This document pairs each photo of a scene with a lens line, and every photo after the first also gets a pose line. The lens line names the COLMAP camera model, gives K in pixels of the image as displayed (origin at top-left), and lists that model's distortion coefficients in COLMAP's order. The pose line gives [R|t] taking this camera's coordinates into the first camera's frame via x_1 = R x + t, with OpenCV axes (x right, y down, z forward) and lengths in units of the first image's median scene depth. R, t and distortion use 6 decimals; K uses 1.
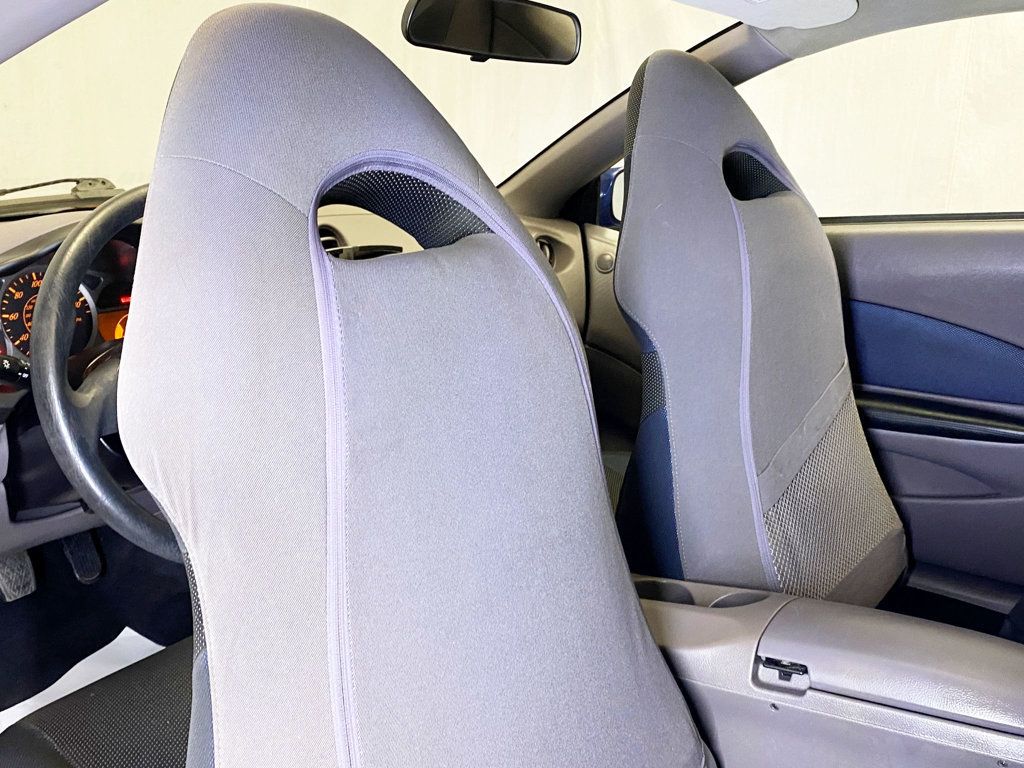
lens RADIAL K [[1045.0, 0, 512.2], [0, 1045.0, 390.3], [0, 0, 1]] dist [0.001037, 0.000000]
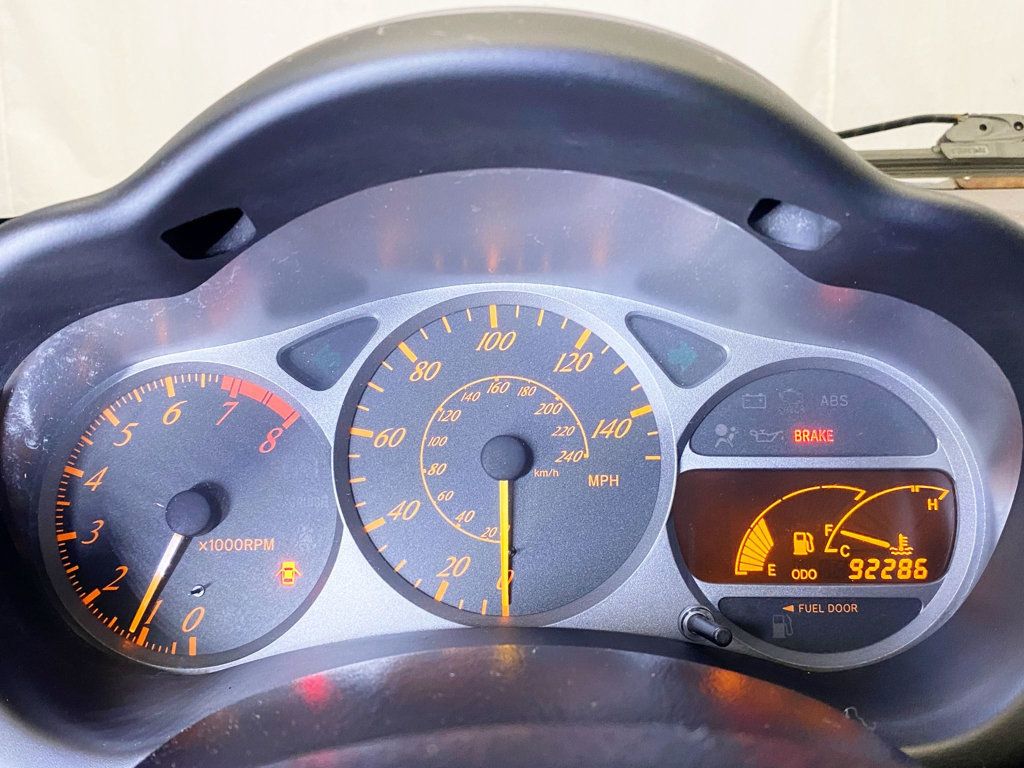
lens RADIAL K [[1045.0, 0, 508.9], [0, 1045.0, 379.8], [0, 0, 1]] dist [0.001037, 0.000000]
pose [[0.574431, 0.151406, -0.804428, -0.153748], [-0.192763, 0.980127, 0.046826, -0.077987], [0.795532, 0.128166, 0.592201, 0.608078]]
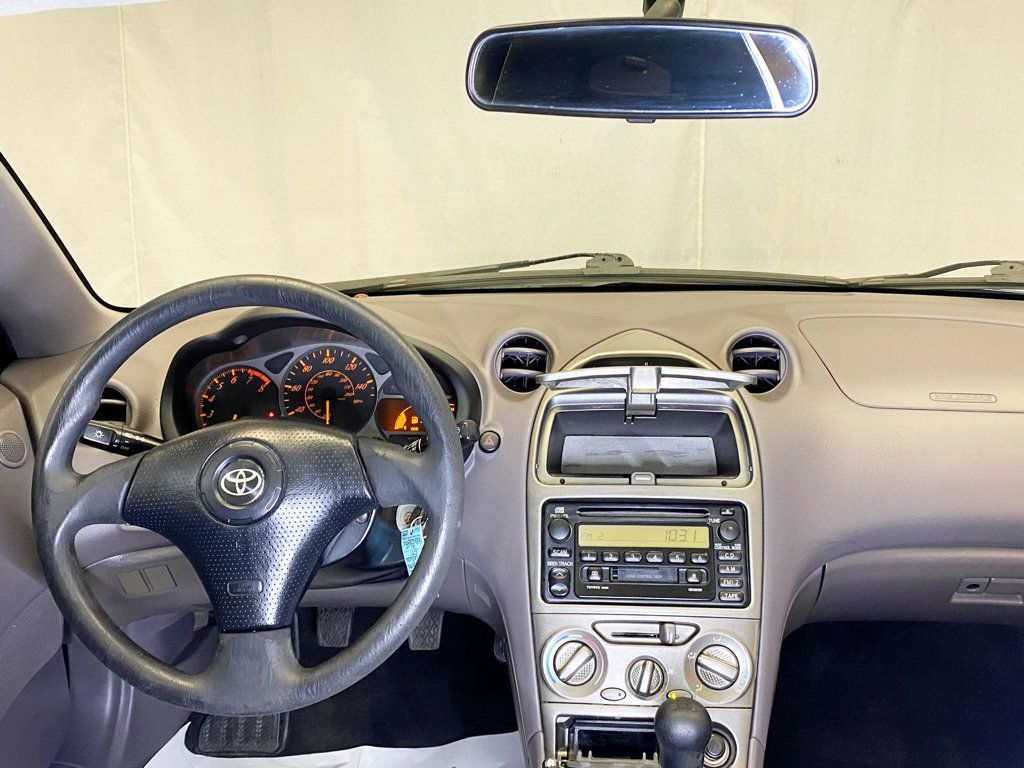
lens RADIAL K [[1045.0, 0, 529.6], [0, 1045.0, 366.8], [0, 0, 1]] dist [0.001037, 0.000000]
pose [[0.537370, 0.153277, -0.829300, 0.366705], [-0.204081, 0.977753, 0.048475, -0.136381], [0.818281, 0.143196, 0.556697, 0.436979]]
